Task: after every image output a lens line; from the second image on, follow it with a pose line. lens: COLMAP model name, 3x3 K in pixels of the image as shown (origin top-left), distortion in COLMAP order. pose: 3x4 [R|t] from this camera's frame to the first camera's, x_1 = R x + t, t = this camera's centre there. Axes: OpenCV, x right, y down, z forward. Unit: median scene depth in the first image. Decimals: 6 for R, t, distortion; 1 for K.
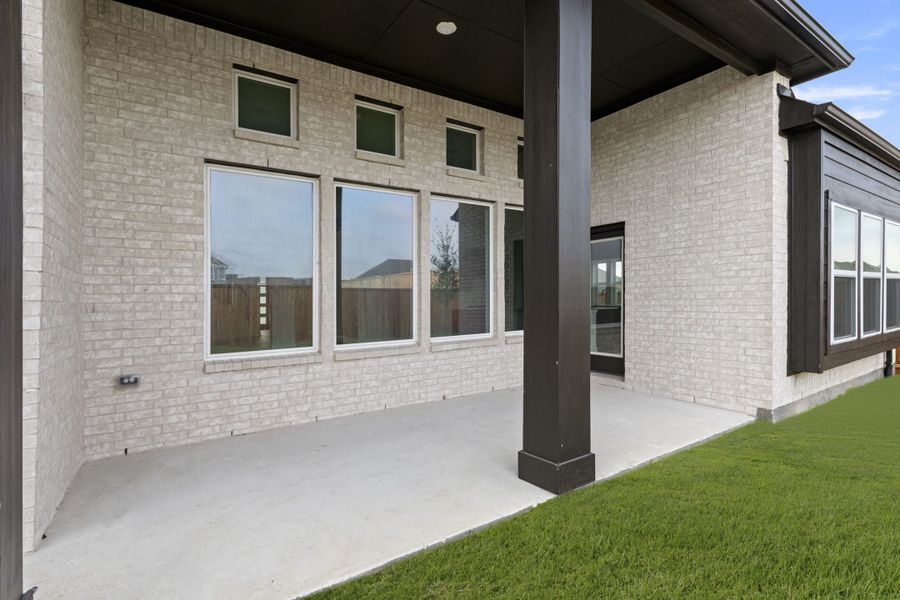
lens RADIAL K [[410.3, 0, 450.0], [0, 410.3, 300.0], [0, 0, 1]] dist [-0.000660, -0.000051]
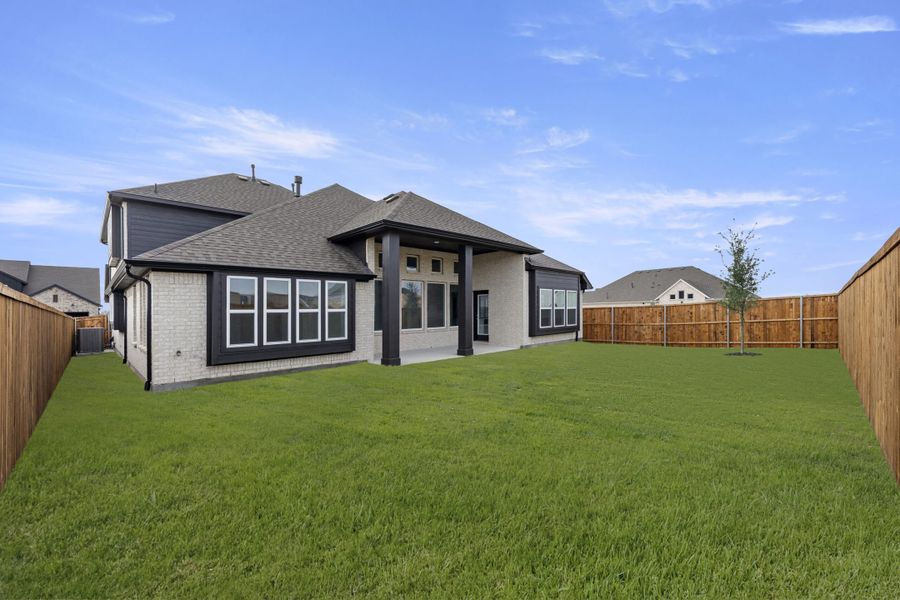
lens RADIAL K [[410.3, 0, 450.0], [0, 410.3, 300.0], [0, 0, 1]] dist [-0.000660, -0.000051]
pose [[0.981633, 0.004285, 0.190732, -0.476450], [-0.000367, 0.999788, -0.020572, -0.056955], [-0.190780, 0.020124, 0.981427, -2.109914]]
